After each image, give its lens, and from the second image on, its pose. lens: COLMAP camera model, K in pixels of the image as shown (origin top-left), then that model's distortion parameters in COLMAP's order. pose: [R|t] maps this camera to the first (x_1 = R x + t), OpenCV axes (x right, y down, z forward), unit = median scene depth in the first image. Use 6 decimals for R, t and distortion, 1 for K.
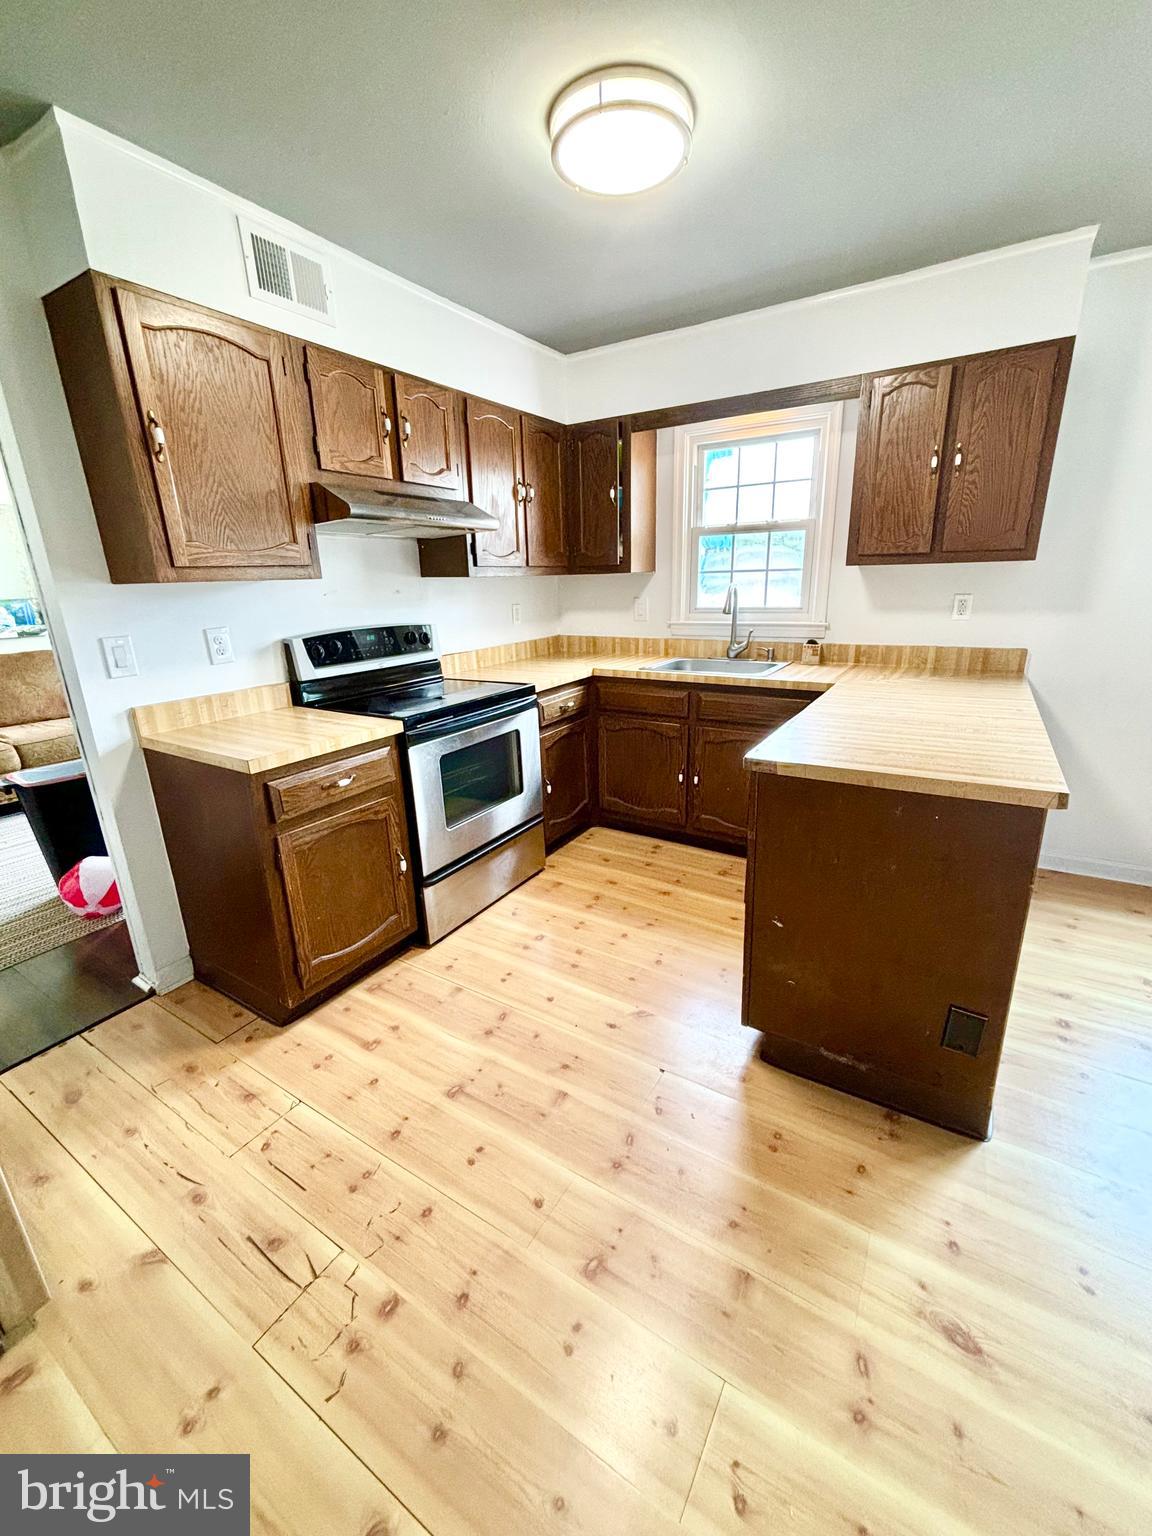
lens RADIAL K [[617.1, 0, 573.3], [0, 617.1, 765.6], [0, 0, 1]] dist [0.000128, -0.001883]
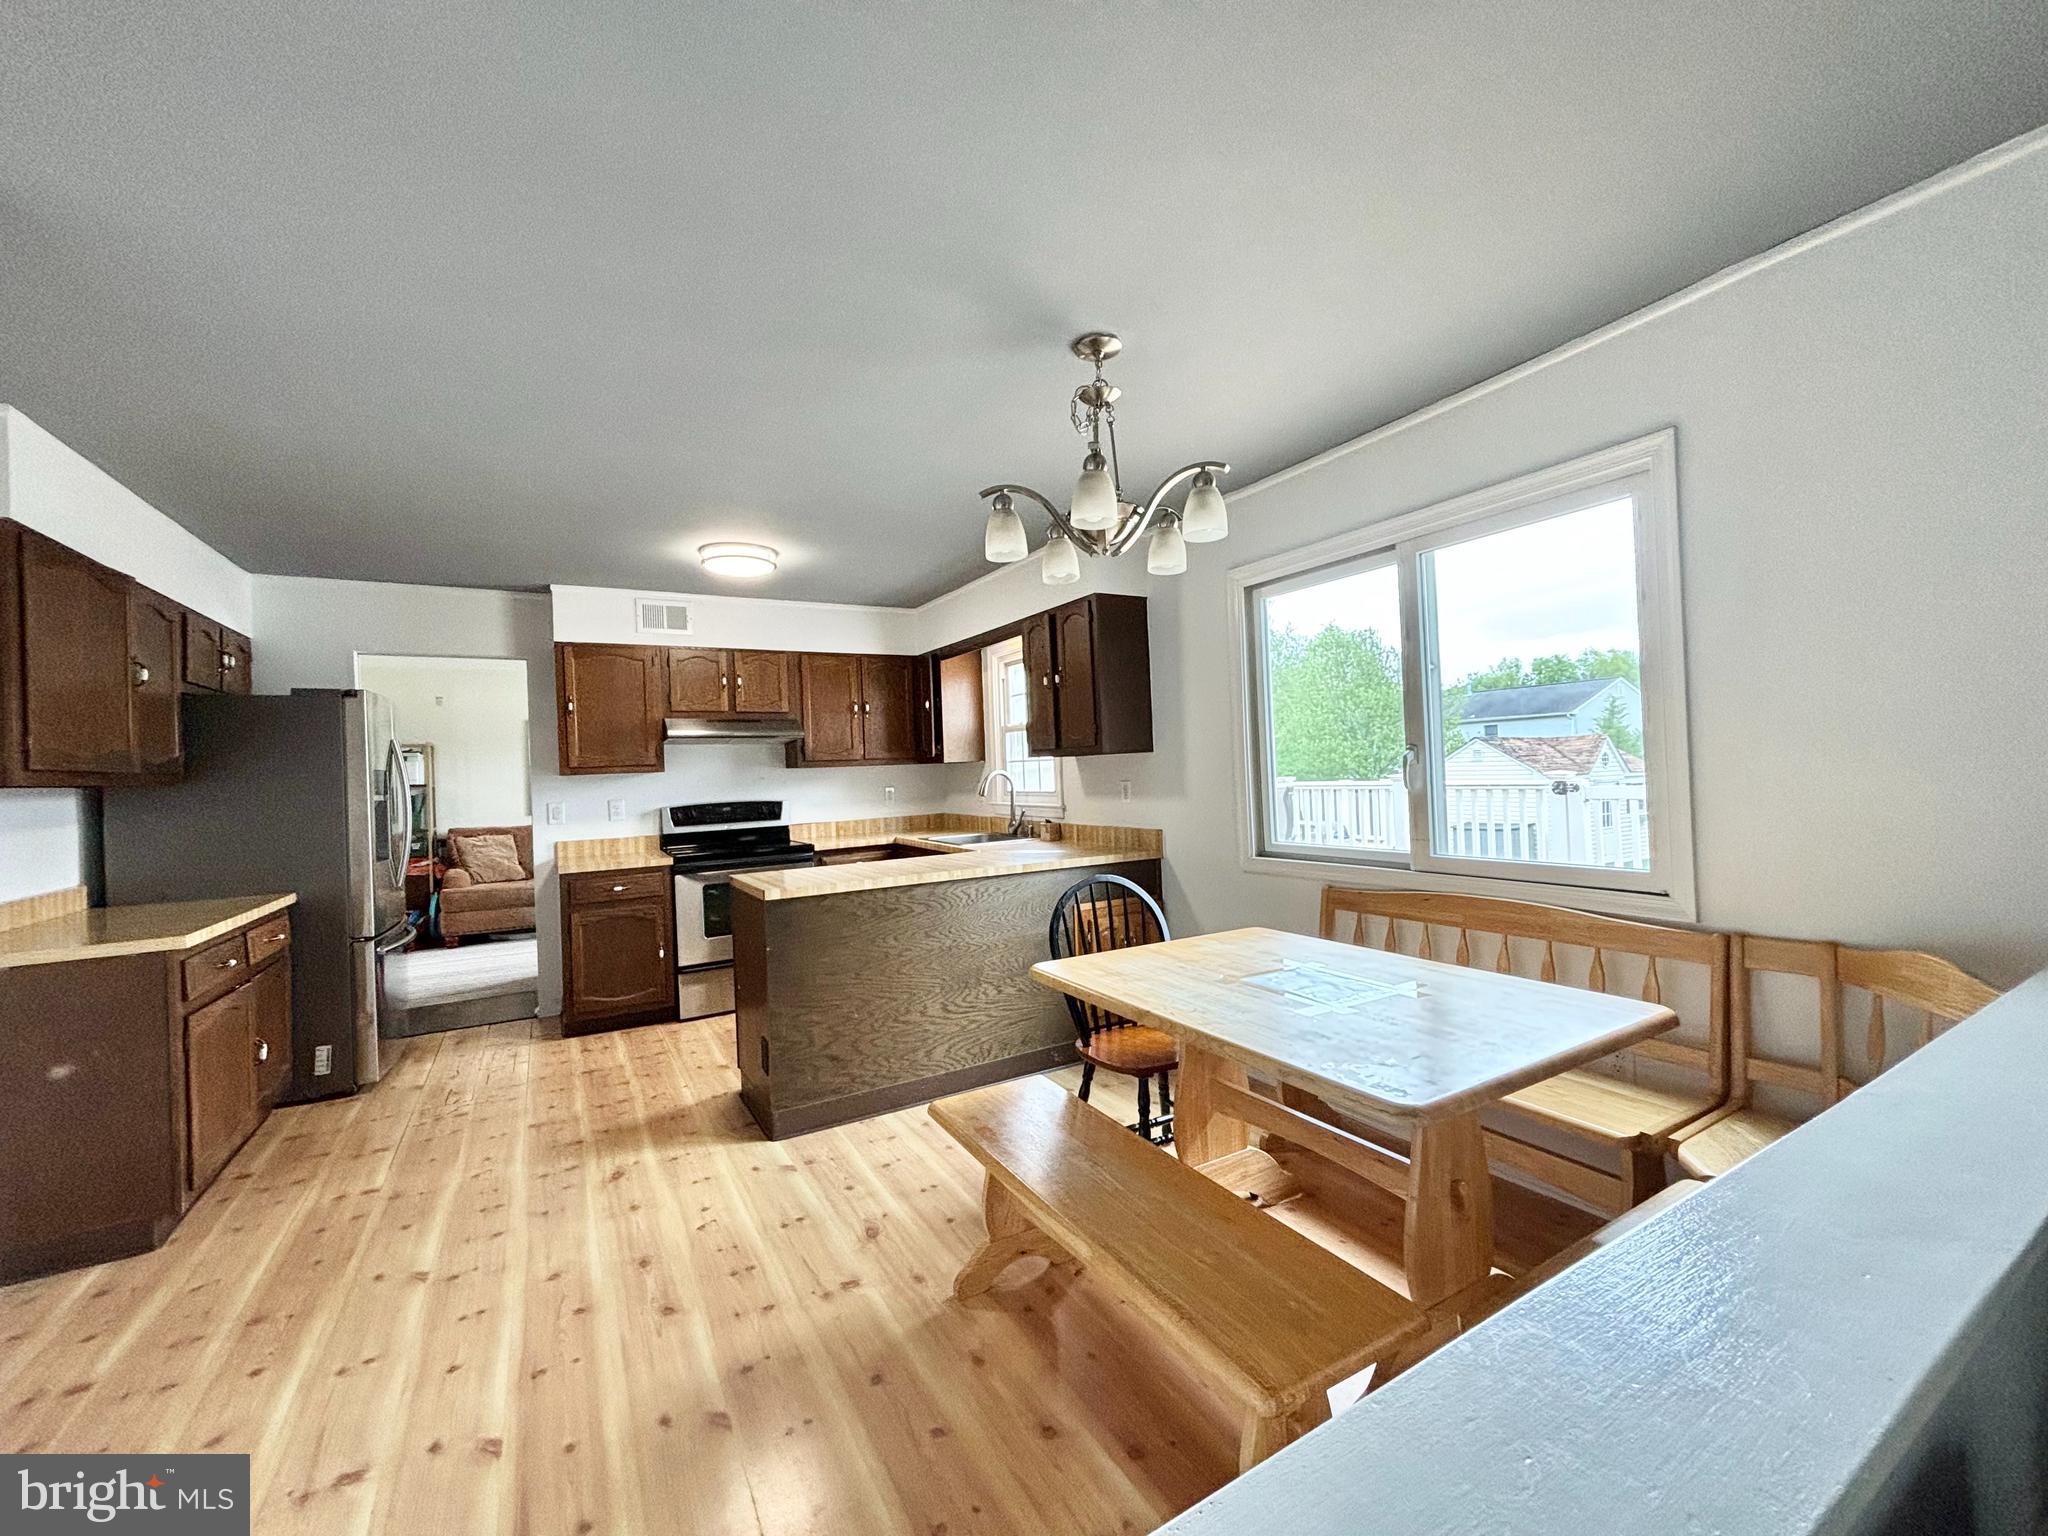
lens RADIAL K [[822.8, 0, 1026.8], [0, 822.8, 766.4], [0, 0, 1]] dist [0.000128, -0.001883]
pose [[0.886231, -0.006863, -0.463193, 1.482644], [-0.121564, 0.961402, -0.246835, 0.111176], [0.447009, 0.275061, 0.851190, -0.457532]]
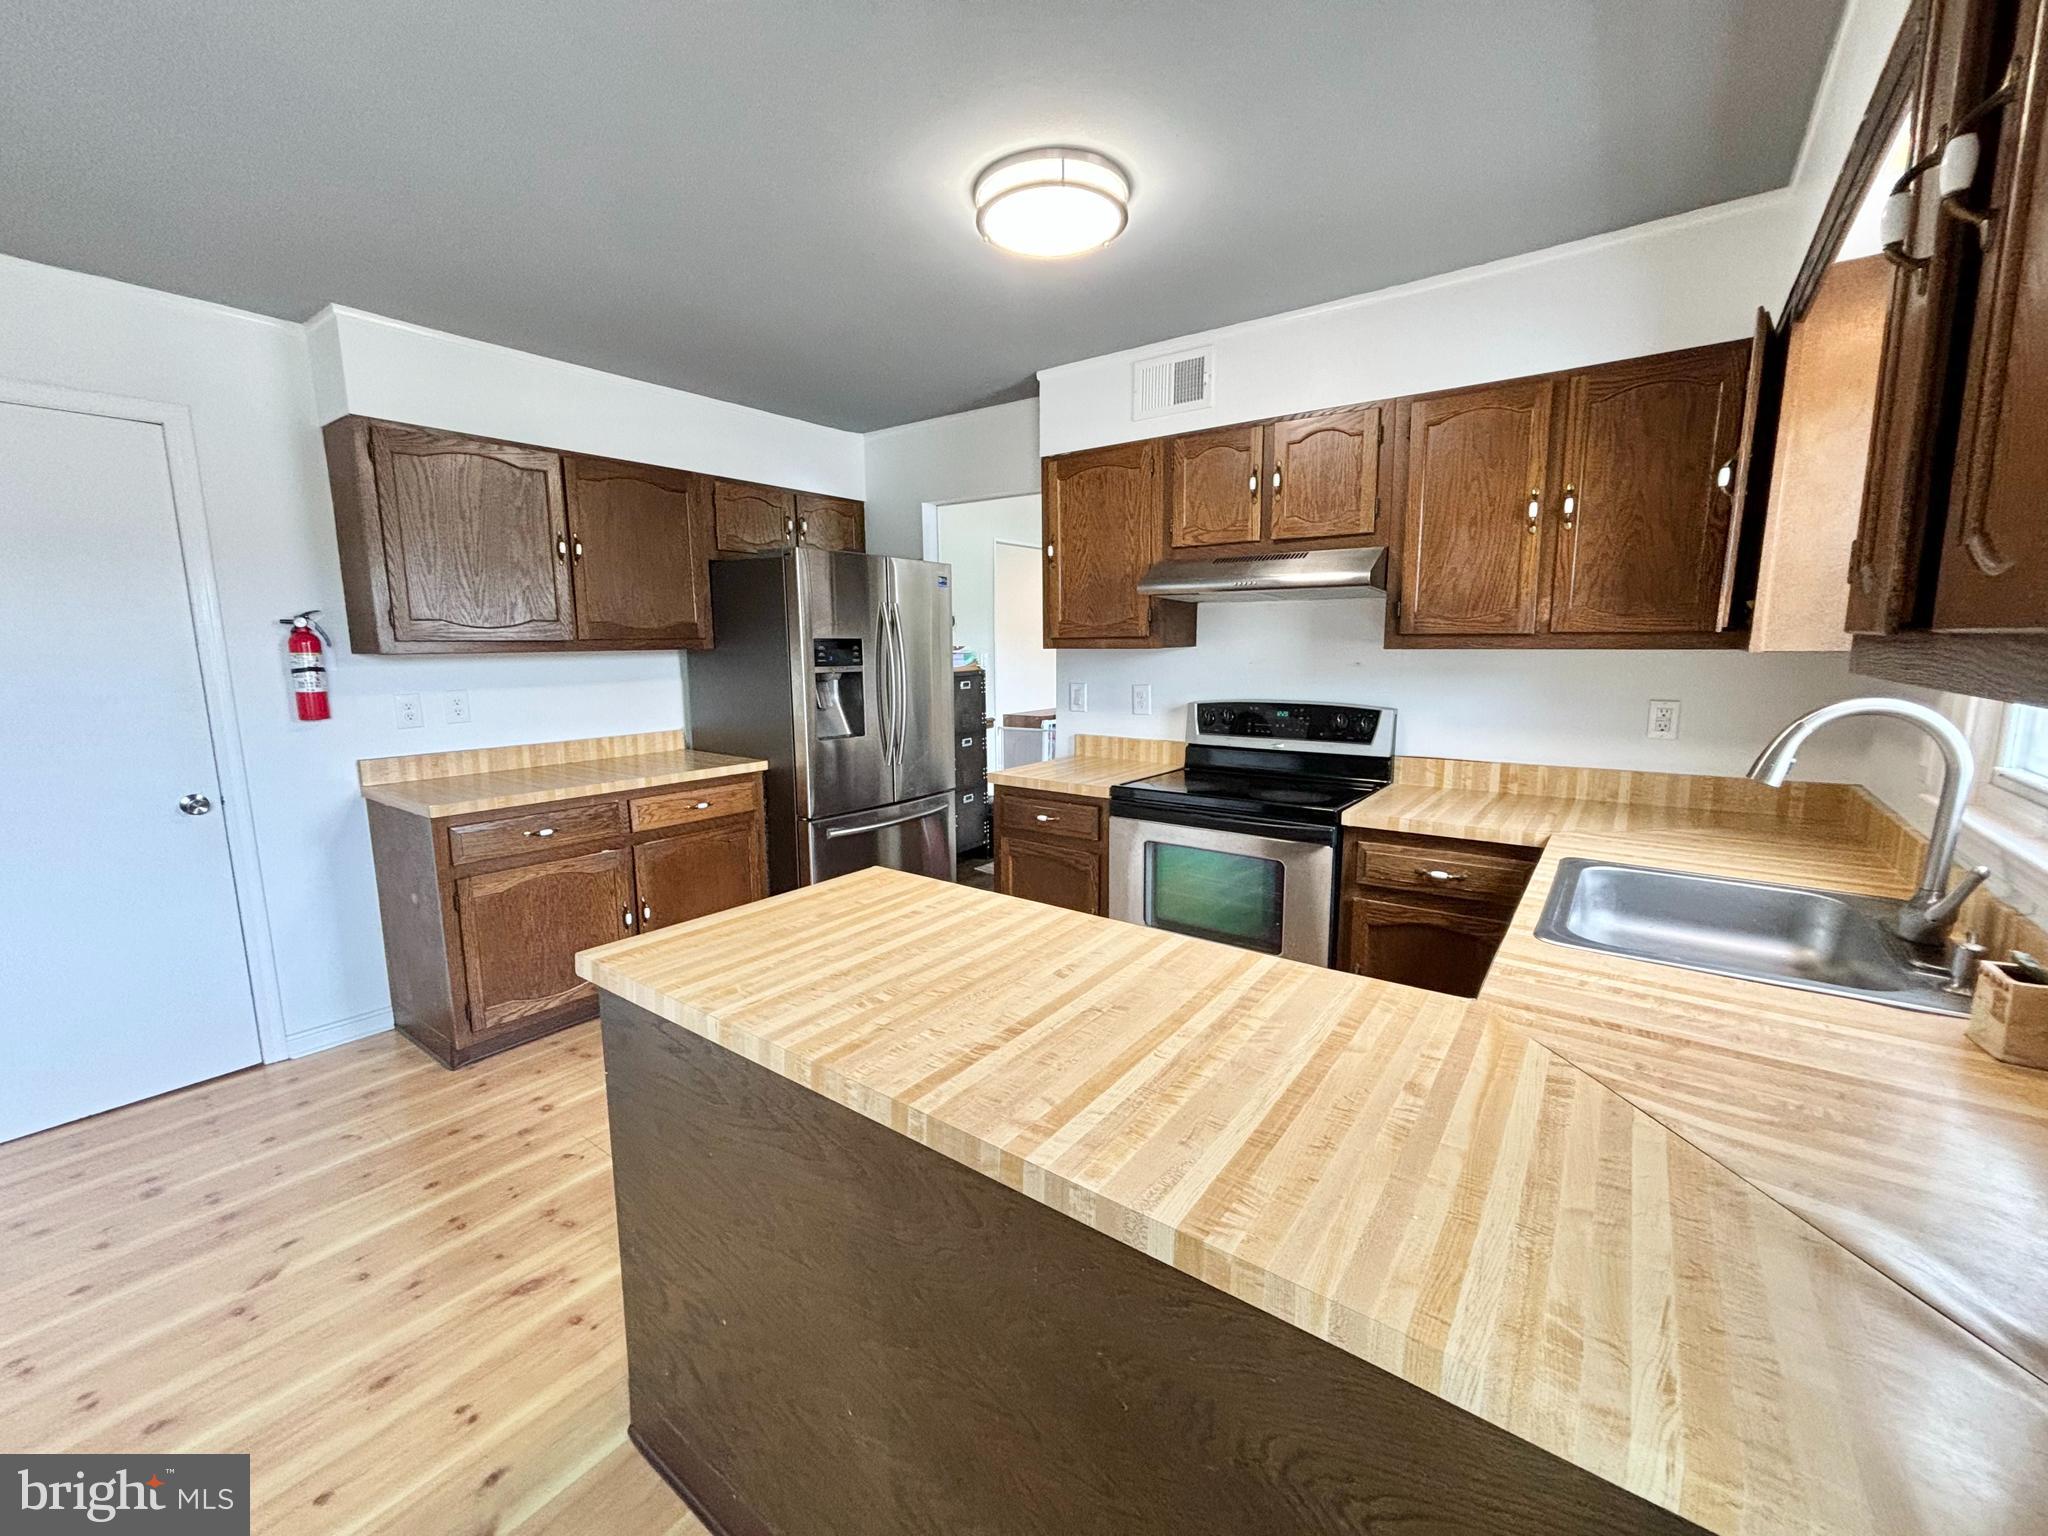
lens RADIAL K [[822.8, 0, 1030.4], [0, 822.8, 766.3], [0, 0, 1]] dist [0.000128, -0.001883]
pose [[-0.072288, 0.179238, -0.981146, 1.013125], [-0.281324, 0.940113, 0.192469, -0.318773], [0.956886, 0.289933, -0.017535, 0.866416]]
